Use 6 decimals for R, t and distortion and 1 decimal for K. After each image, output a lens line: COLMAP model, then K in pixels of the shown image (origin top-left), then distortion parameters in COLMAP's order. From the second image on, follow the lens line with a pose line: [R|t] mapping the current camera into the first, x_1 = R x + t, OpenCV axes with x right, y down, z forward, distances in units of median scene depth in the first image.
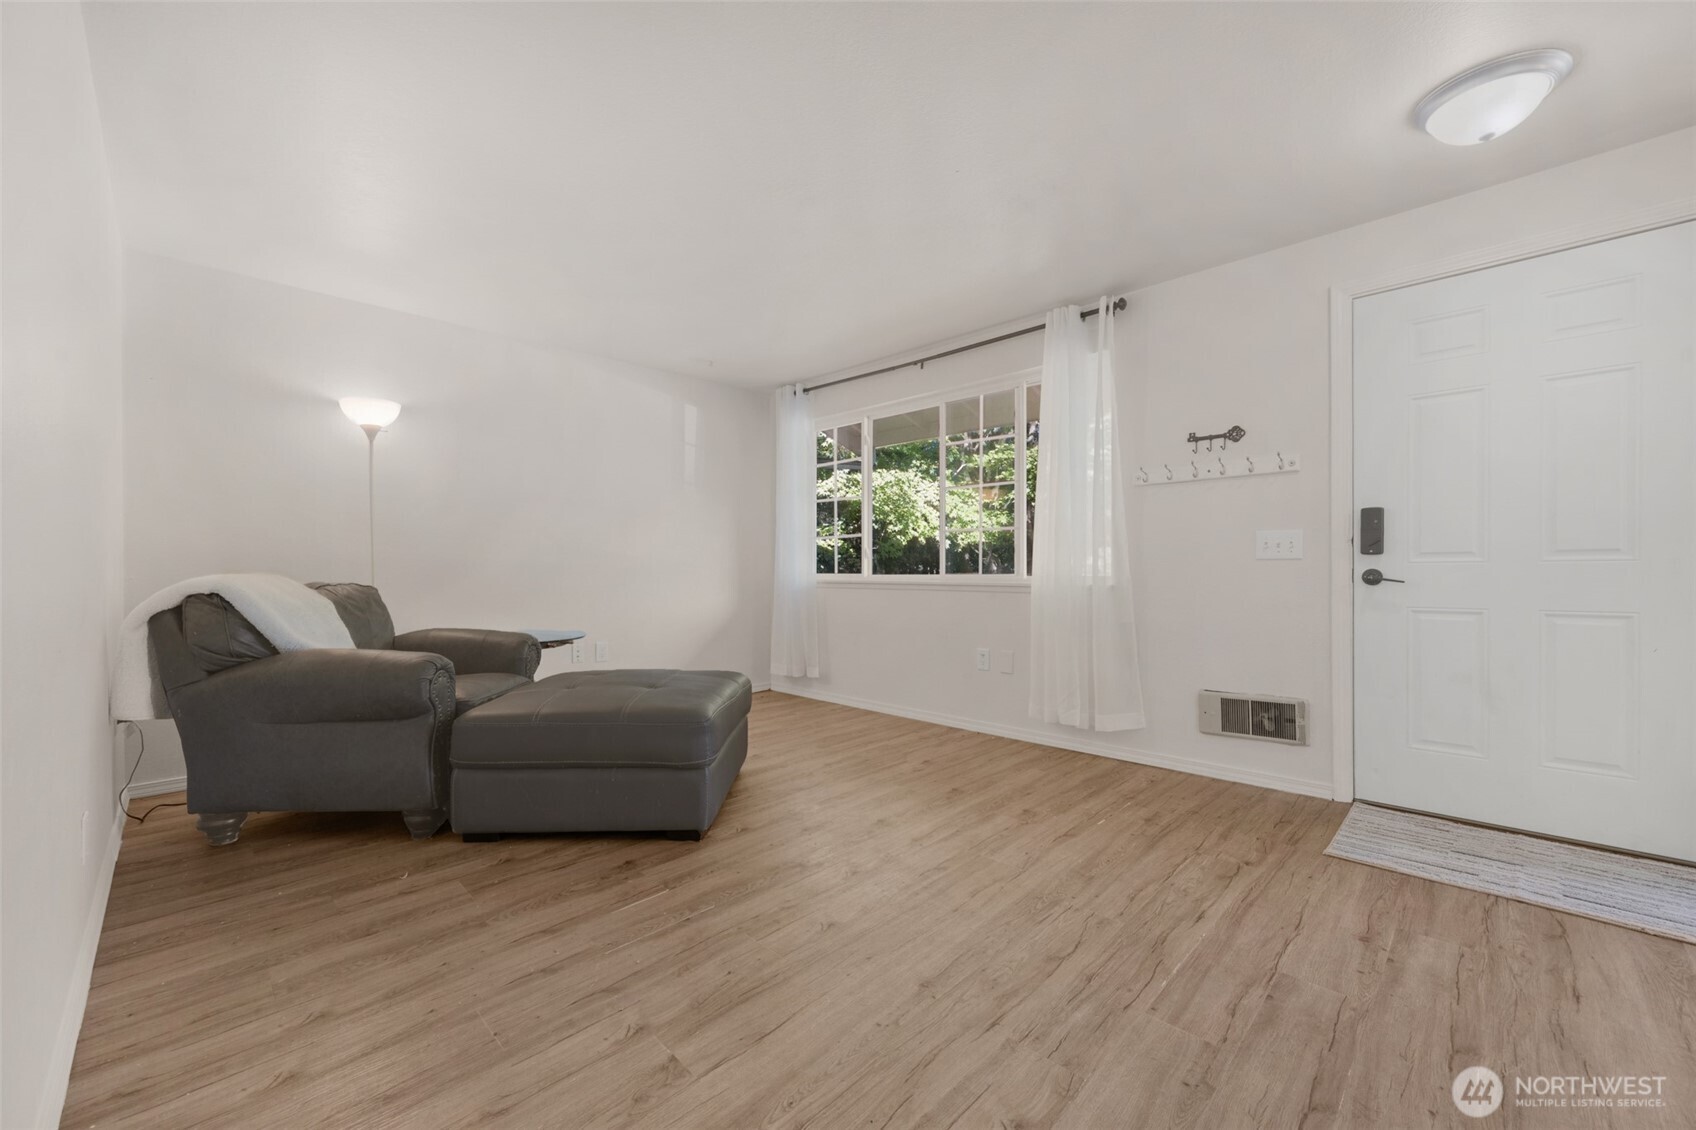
lens RADIAL K [[681.0, 0, 879.4], [0, 681.0, 578.0], [0, 0, 1]] dist [0.003023, -0.000793]
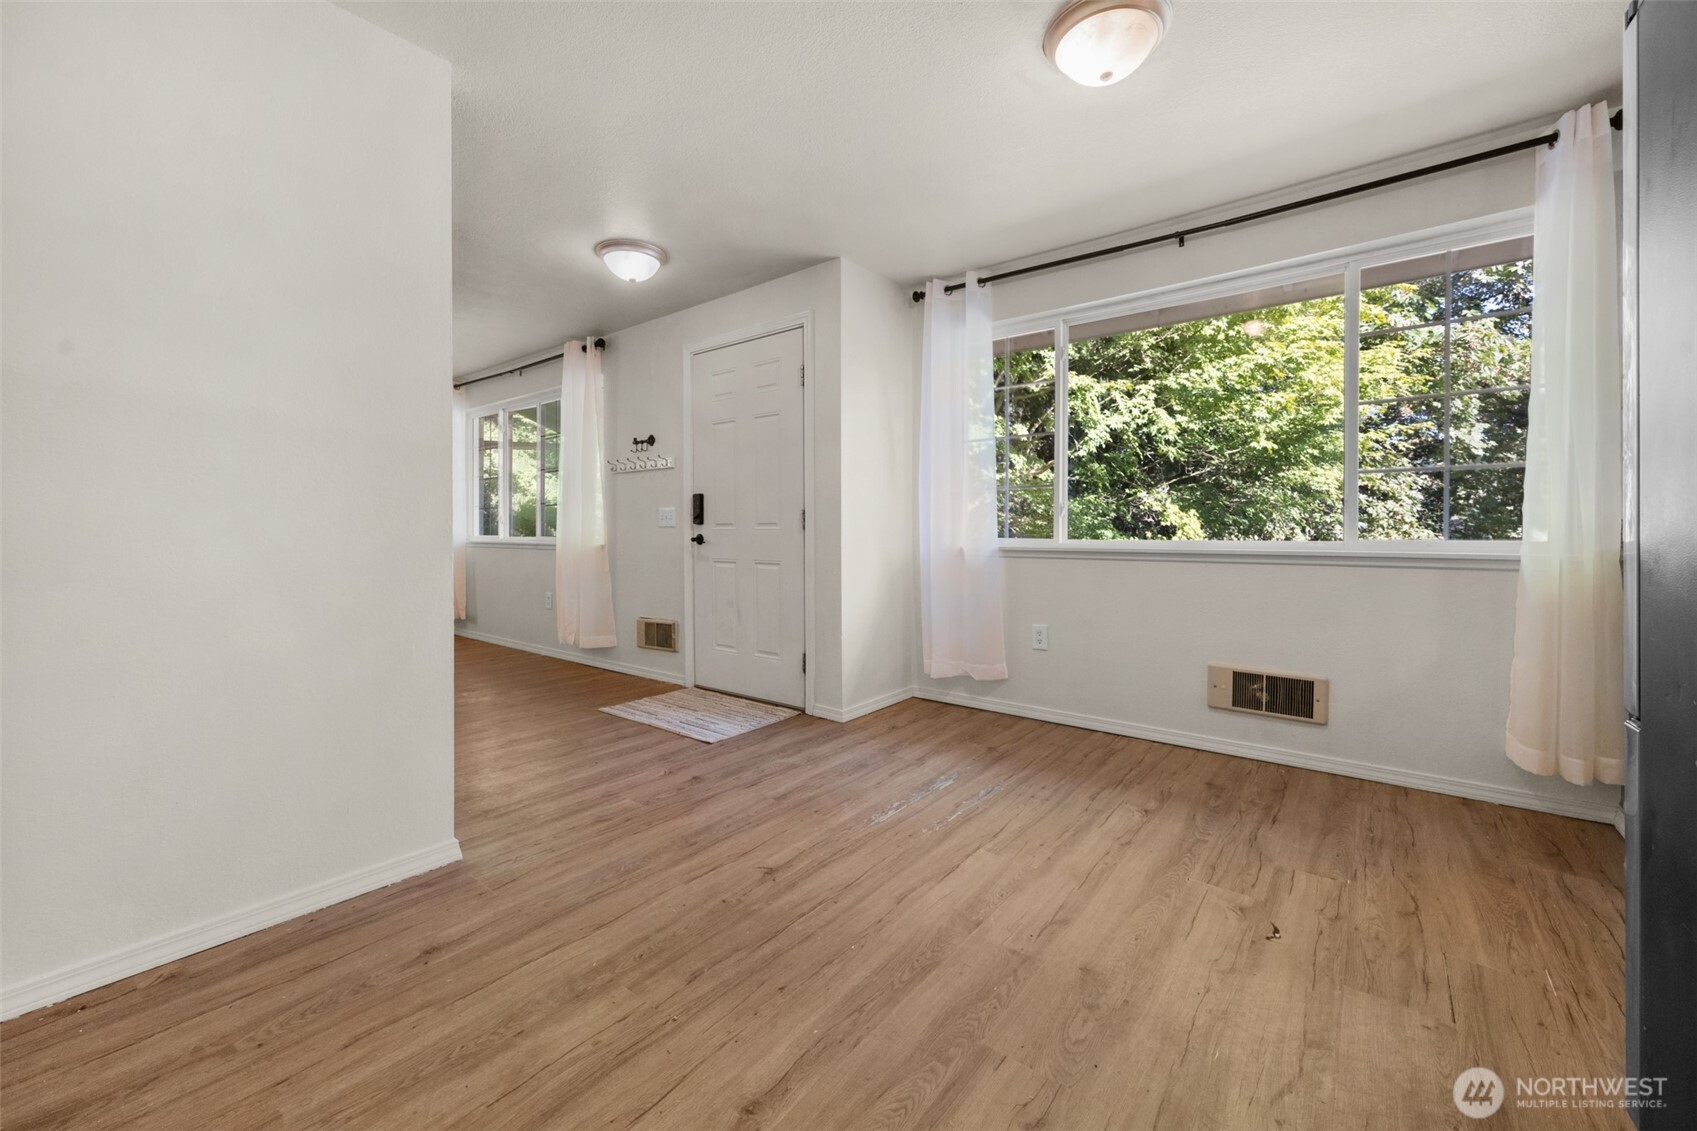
lens RADIAL K [[681.4, 0, 844.9], [0, 681.4, 558.0], [0, 0, 1]] dist [0.003023, -0.000793]
pose [[0.997168, 0.003337, 0.075133, 0.812815], [-0.005188, 0.999688, 0.024453, 0.001014], [-0.075028, -0.024774, 0.996874, -0.476211]]
